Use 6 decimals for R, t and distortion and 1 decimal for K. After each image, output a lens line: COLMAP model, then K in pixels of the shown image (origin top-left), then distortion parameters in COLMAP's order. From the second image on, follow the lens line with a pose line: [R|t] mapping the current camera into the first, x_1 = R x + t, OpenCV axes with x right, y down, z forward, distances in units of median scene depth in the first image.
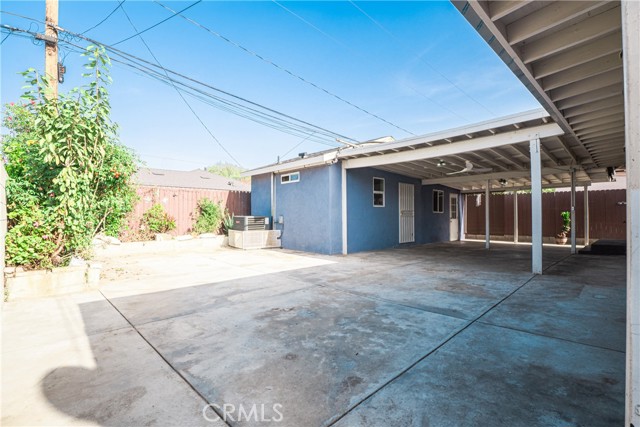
lens RADIAL K [[307.3, 0, 319.9], [0, 307.3, 215.8], [0, 0, 1]] dist [-0.034514, 0.000764]
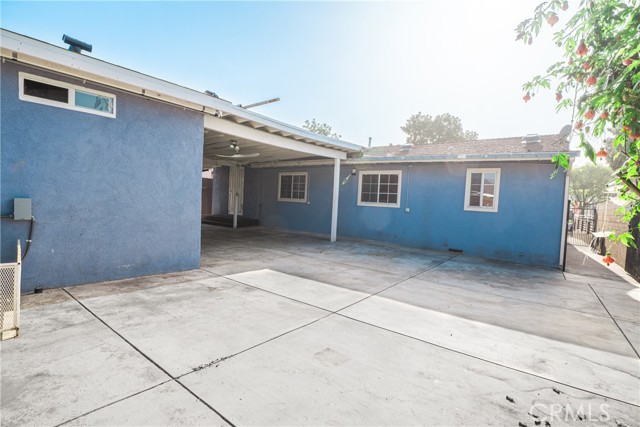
lens RADIAL K [[307.3, 0, 319.8], [0, 307.3, 213.3], [0, 0, 1]] dist [-0.034514, 0.000764]
pose [[-0.154180, -0.048145, 0.986869, -0.510889], [-0.053960, 0.997732, 0.040245, -0.013030], [-0.986568, -0.047046, -0.156429, 0.758183]]
